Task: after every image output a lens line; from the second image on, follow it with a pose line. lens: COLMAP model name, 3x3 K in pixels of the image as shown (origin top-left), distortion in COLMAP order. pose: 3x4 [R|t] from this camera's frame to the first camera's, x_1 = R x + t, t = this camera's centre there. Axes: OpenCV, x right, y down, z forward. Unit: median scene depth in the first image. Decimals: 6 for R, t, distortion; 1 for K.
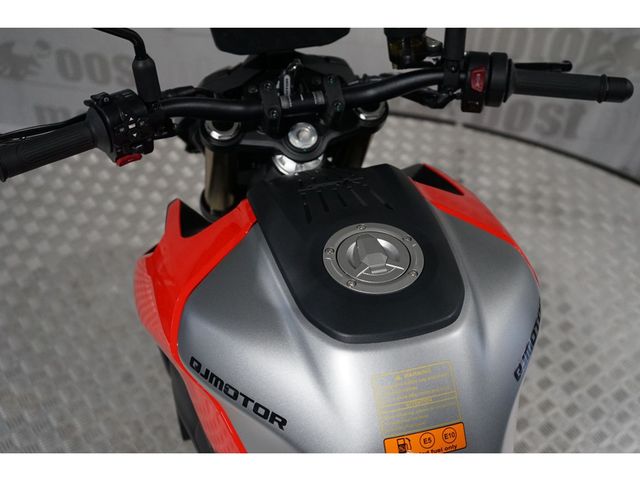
lens RADIAL K [[786.0, 0, 316.0], [0, 786.0, 246.8], [0, 0, 1]] dist [0.024294, 0.000000]
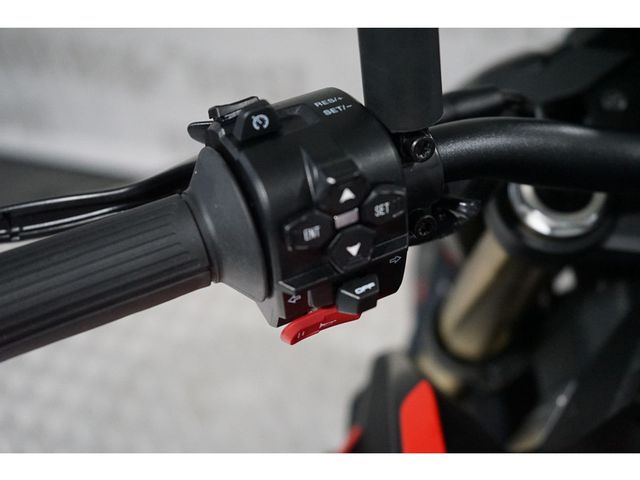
lens RADIAL K [[786.0, 0, 321.1], [0, 786.0, 235.6], [0, 0, 1]] dist [0.024294, 0.000000]
pose [[0.987221, 0.039147, -0.154473, -0.196834], [-0.045618, 0.998214, -0.038572, -0.134341], [0.152687, 0.045126, 0.987244, 0.717574]]
